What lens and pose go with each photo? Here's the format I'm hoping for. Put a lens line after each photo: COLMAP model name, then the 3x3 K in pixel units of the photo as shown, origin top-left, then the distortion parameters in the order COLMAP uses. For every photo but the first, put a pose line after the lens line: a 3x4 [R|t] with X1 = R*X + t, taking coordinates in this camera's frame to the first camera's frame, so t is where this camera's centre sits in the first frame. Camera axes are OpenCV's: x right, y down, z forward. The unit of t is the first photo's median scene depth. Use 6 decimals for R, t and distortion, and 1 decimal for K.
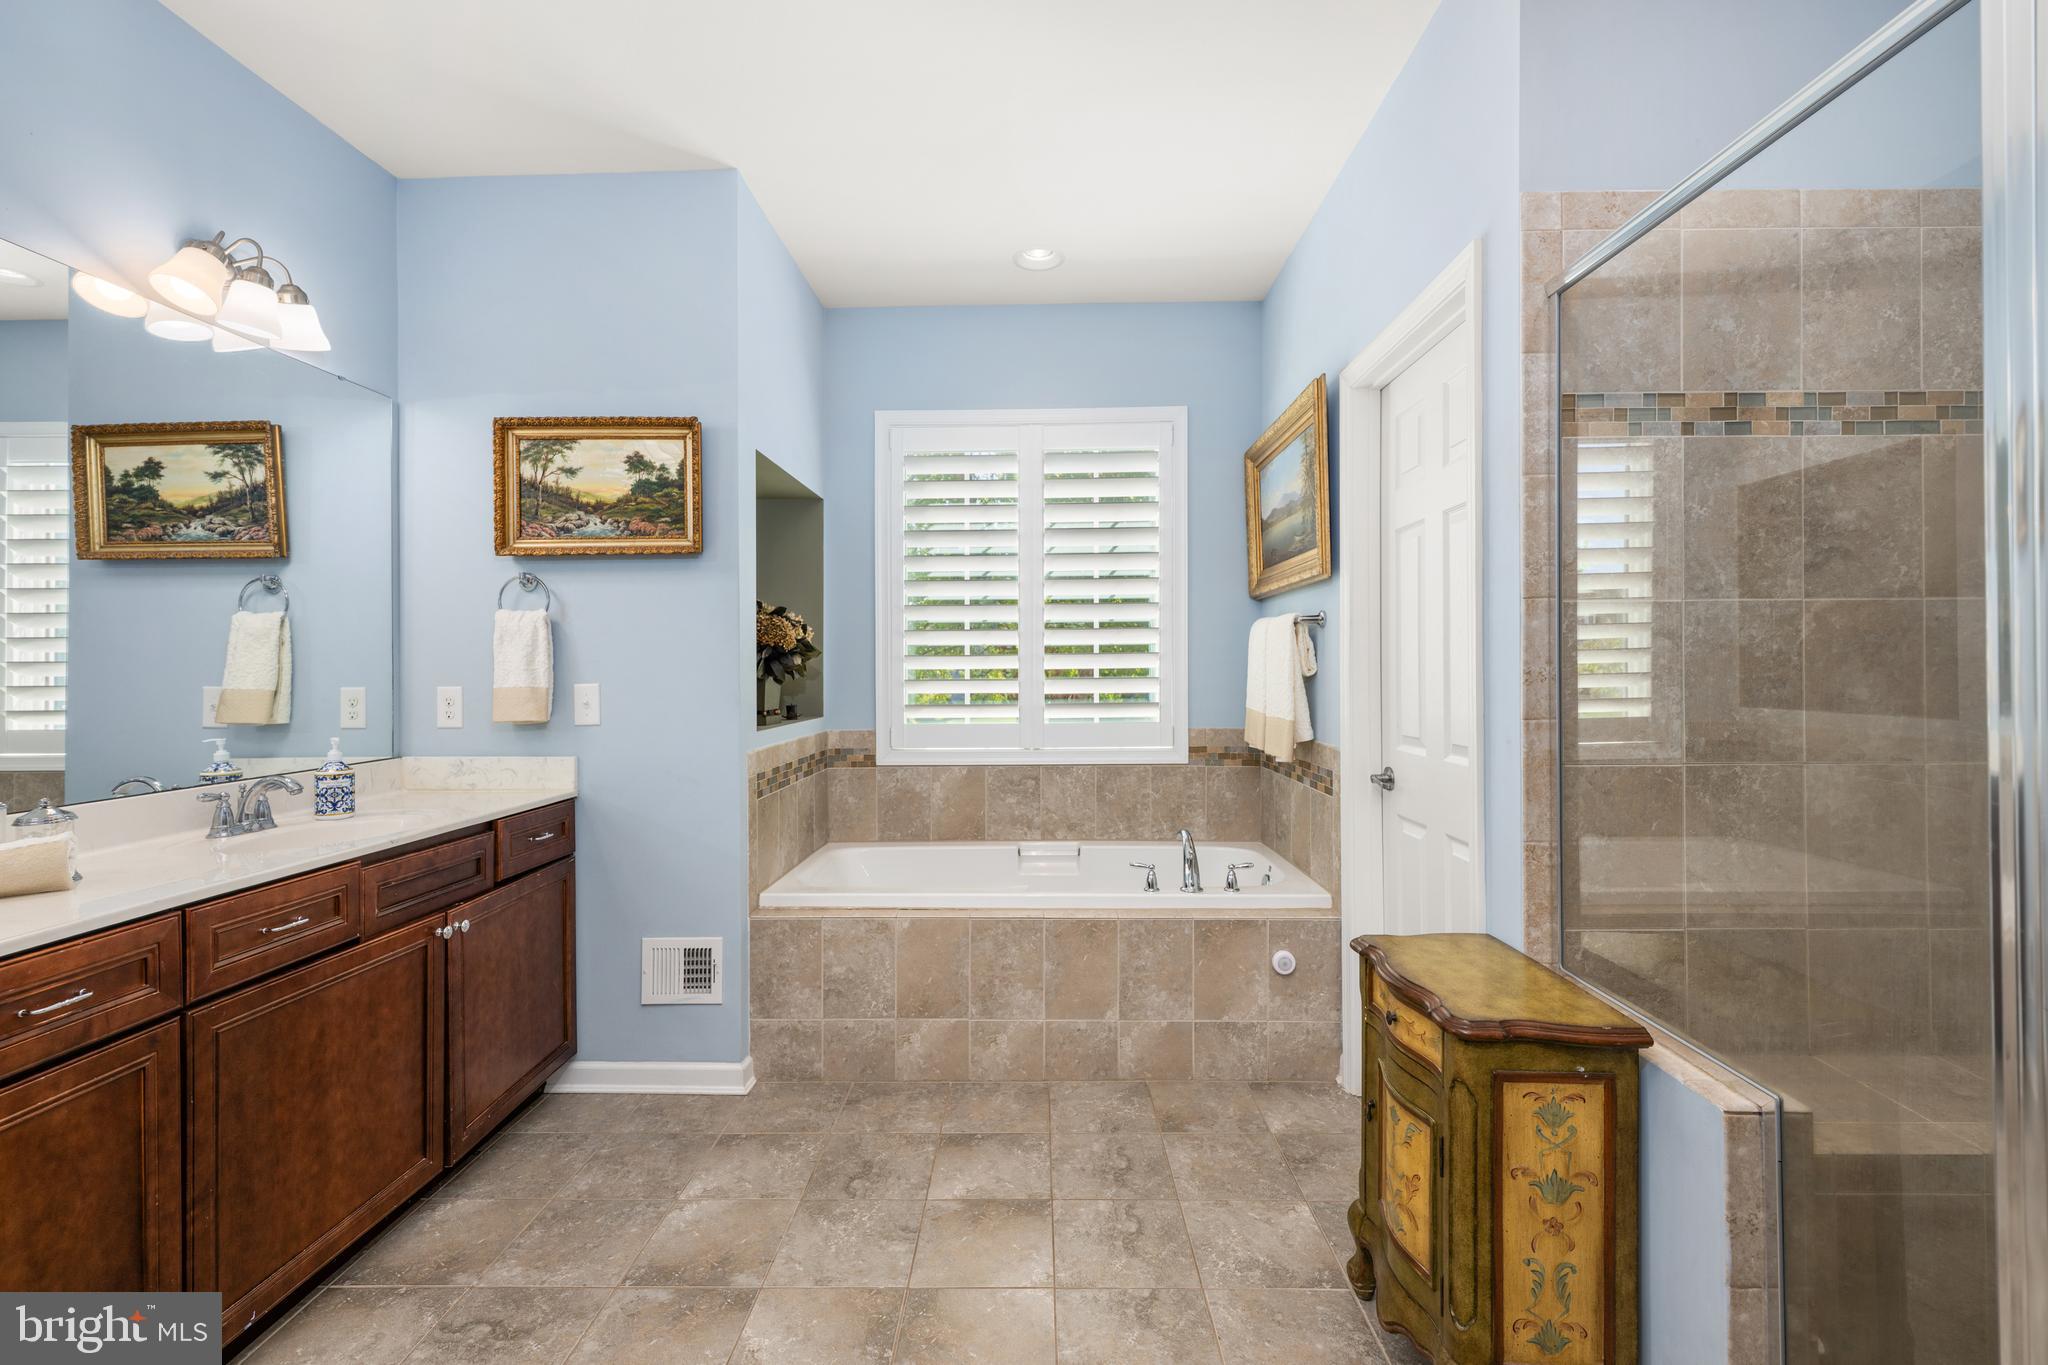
lens RADIAL K [[889.4, 0, 1001.2], [0, 889.4, 678.7], [0, 0, 1]] dist [-0.000926, 0.005317]
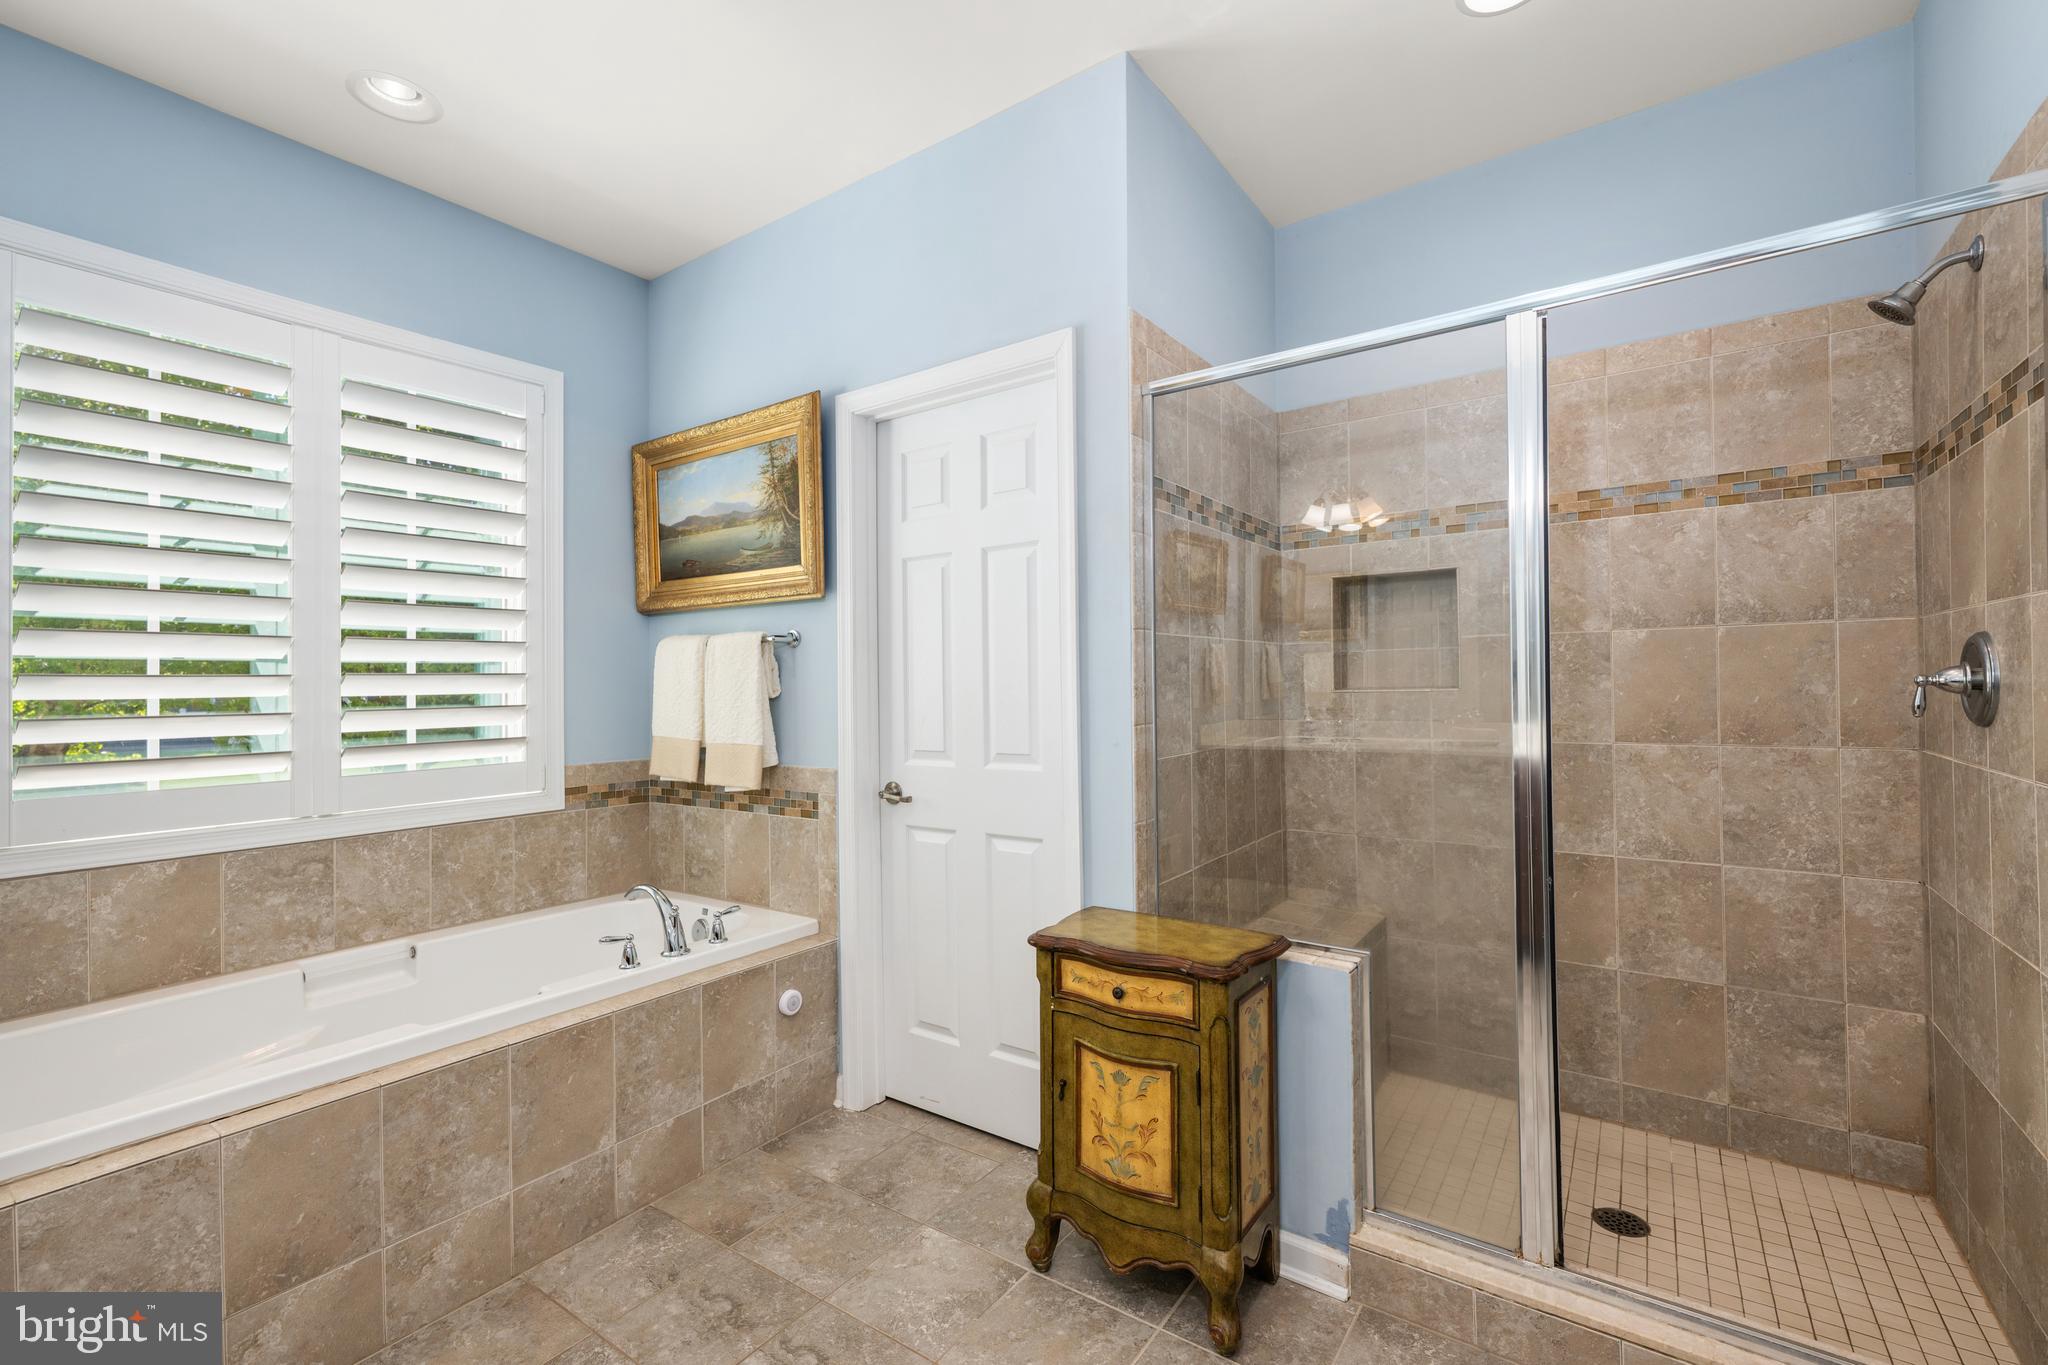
lens RADIAL K [[889.4, 0, 1028.7], [0, 889.4, 684.2], [0, 0, 1]] dist [-0.000926, 0.005317]
pose [[0.546785, -0.003158, 0.837267, -0.309629], [0.022925, 0.999674, -0.011201, 0.000147], [-0.836959, 0.025319, 0.546680, 0.254856]]
